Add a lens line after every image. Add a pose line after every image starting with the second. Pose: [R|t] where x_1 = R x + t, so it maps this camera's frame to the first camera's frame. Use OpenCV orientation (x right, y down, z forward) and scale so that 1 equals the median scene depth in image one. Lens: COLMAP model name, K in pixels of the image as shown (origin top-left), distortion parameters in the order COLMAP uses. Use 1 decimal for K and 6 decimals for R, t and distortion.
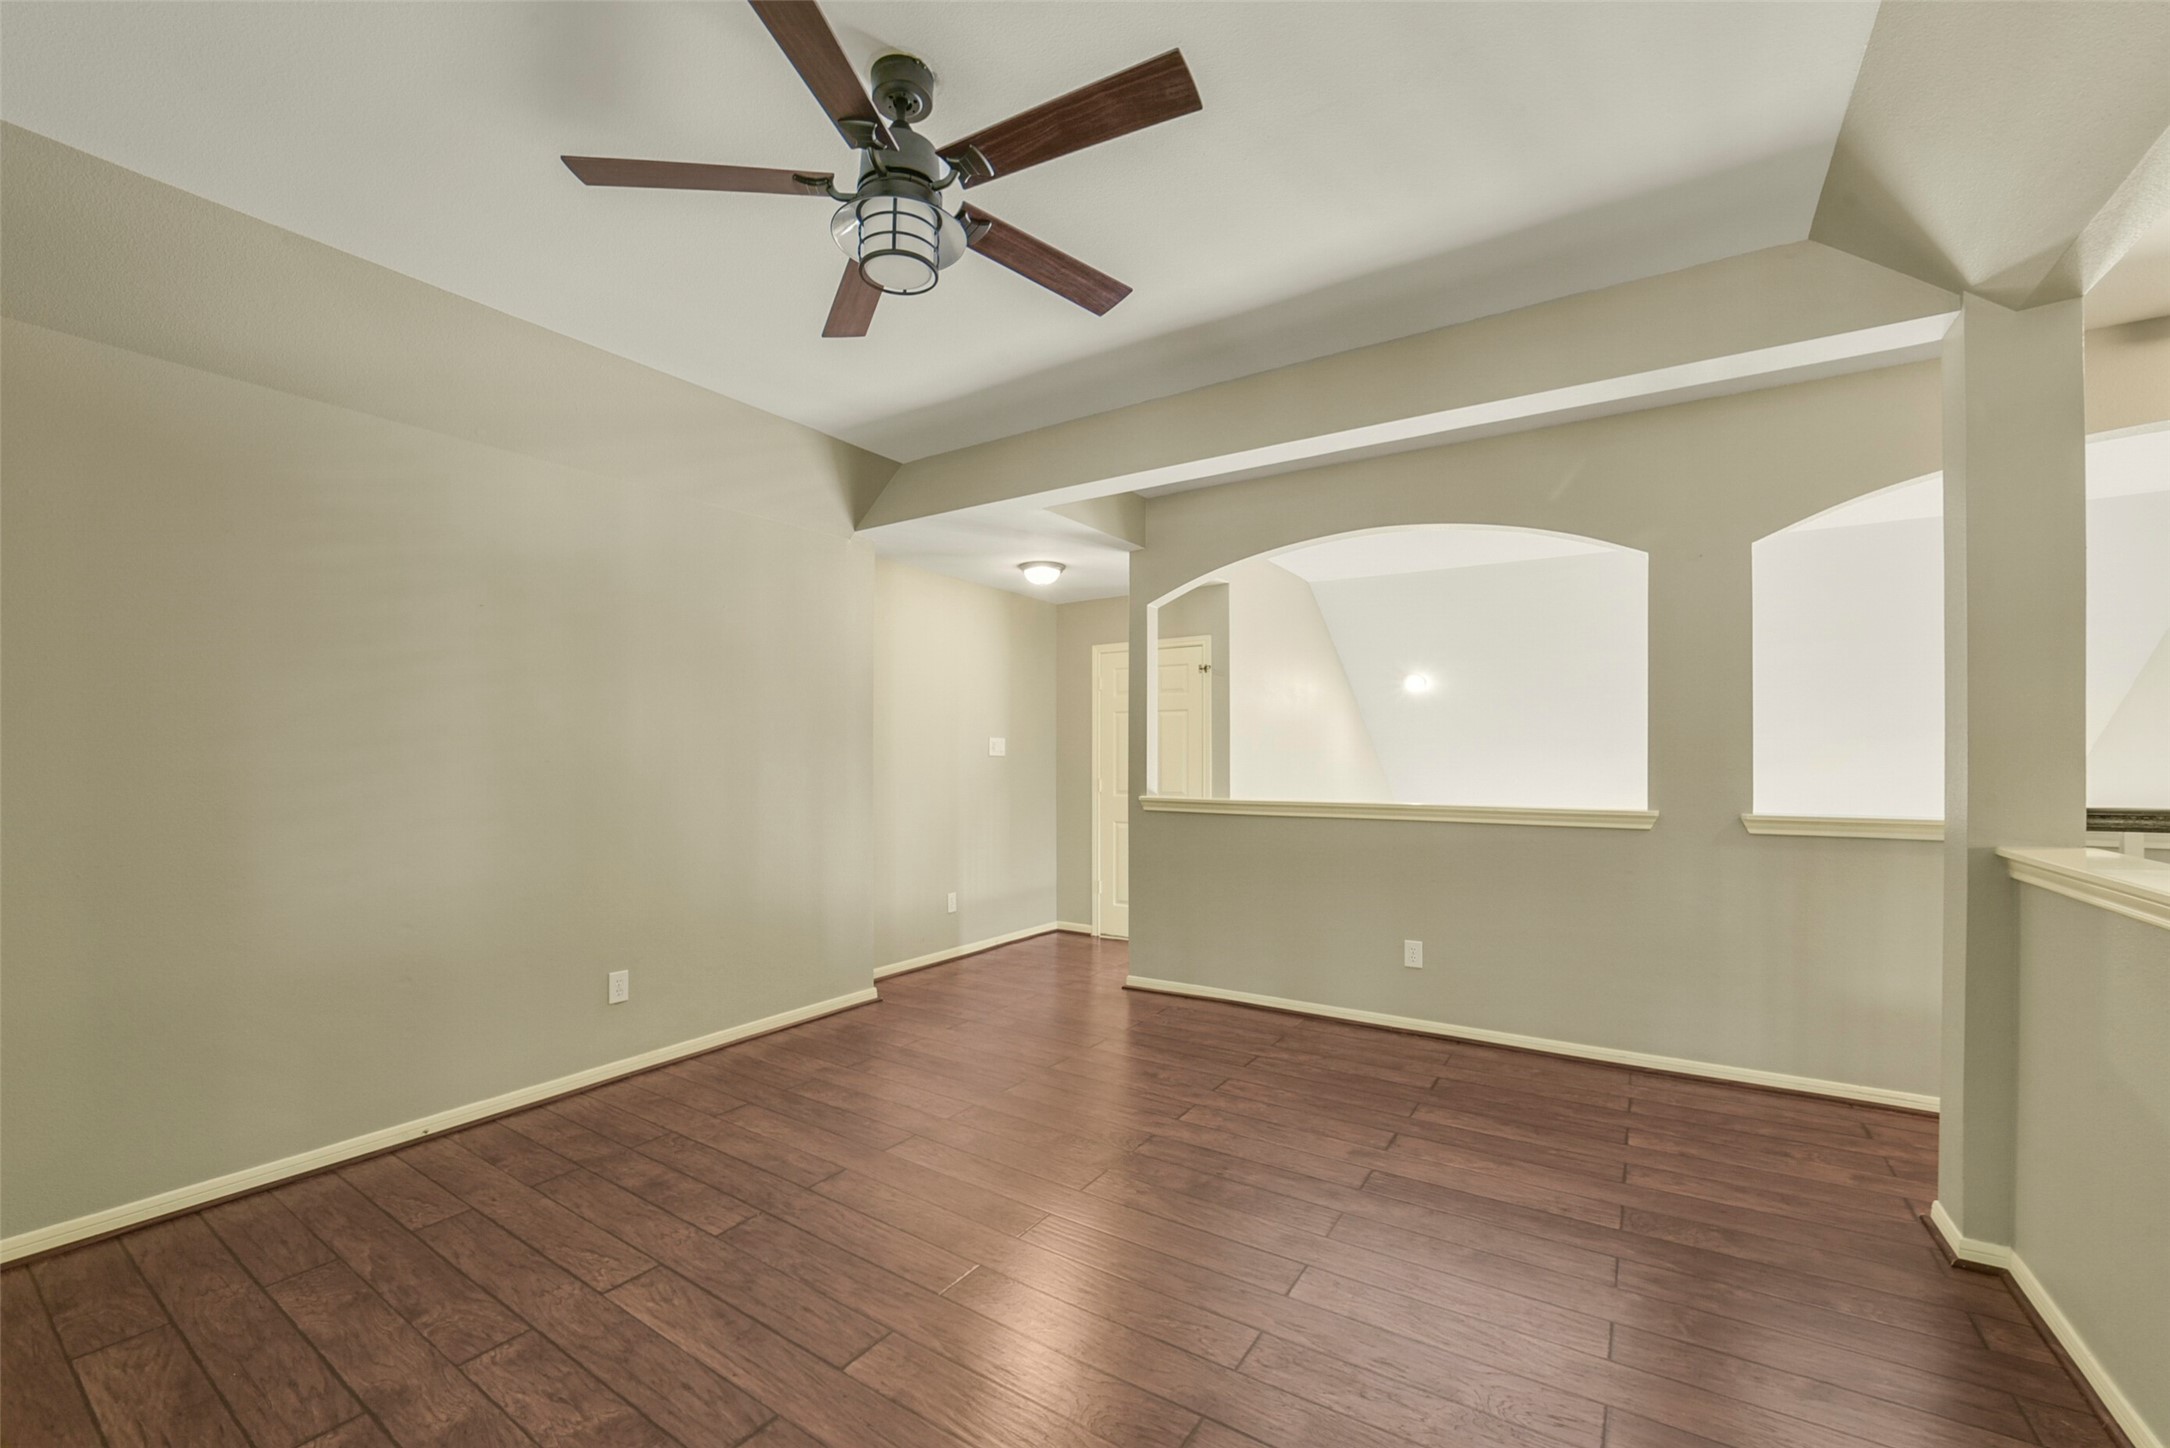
lens RADIAL K [[845.9, 0, 1082.6], [0, 845.9, 745.8], [0, 0, 1]] dist [-0.000436, 0.000197]
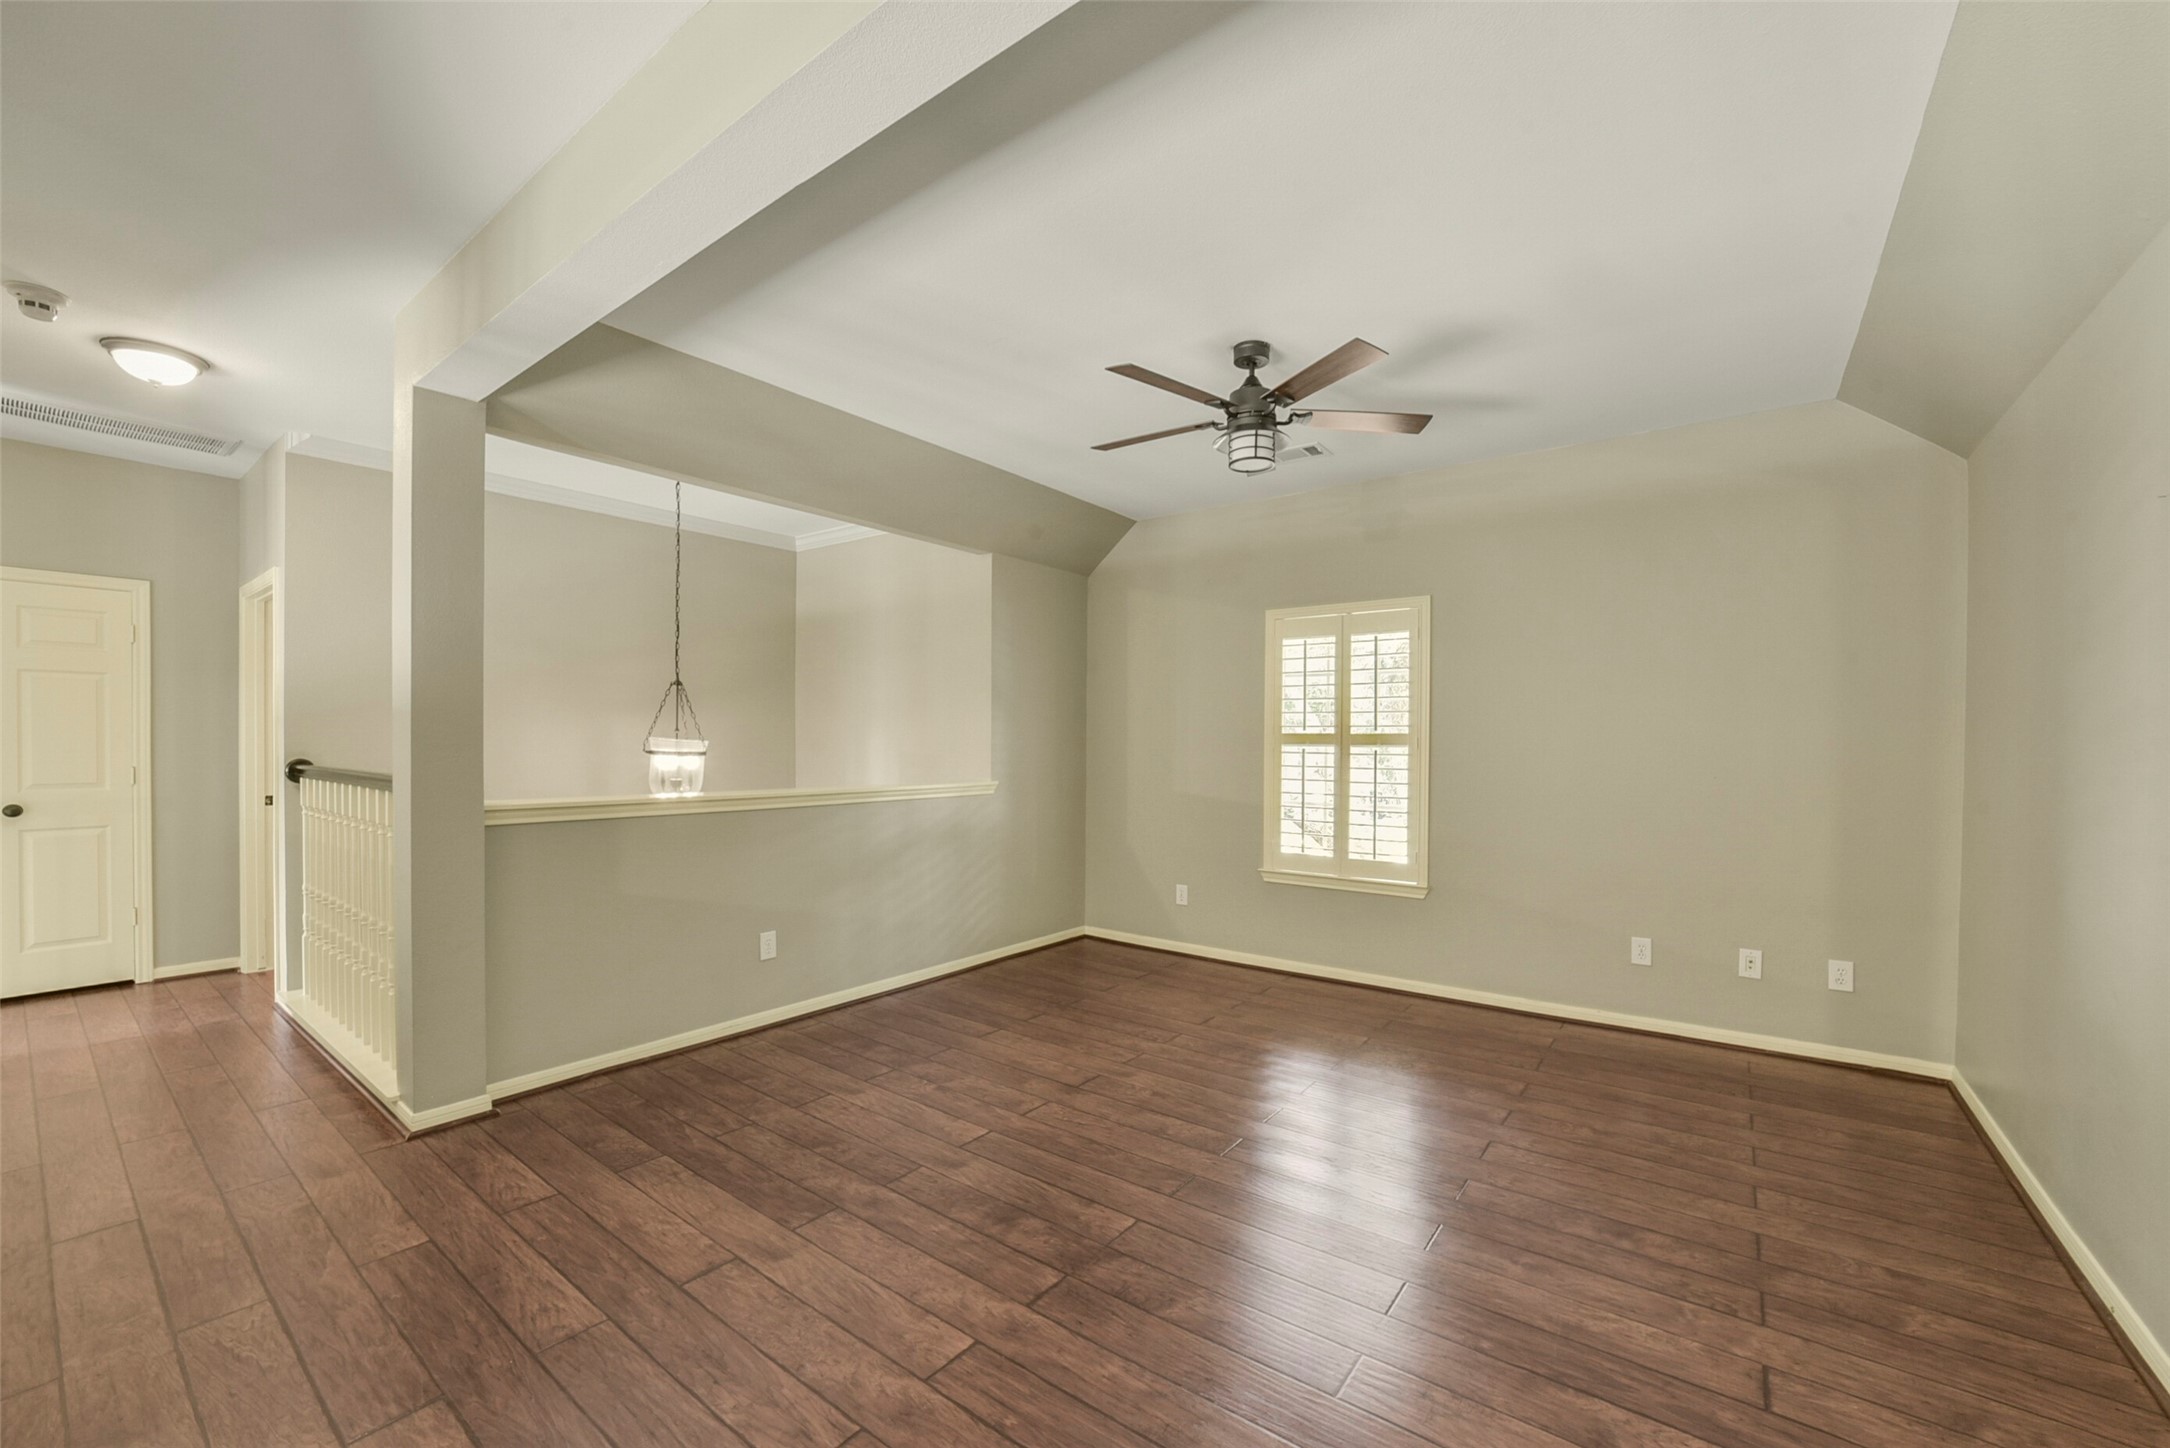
lens RADIAL K [[845.9, 0, 1082.6], [0, 845.9, 745.8], [0, 0, 1]] dist [-0.000436, 0.000197]
pose [[-0.997206, -0.007535, 0.074318, -0.006617], [-0.008195, 0.999930, -0.008576, 0.021407], [-0.074248, -0.009161, -0.997198, 1.893071]]
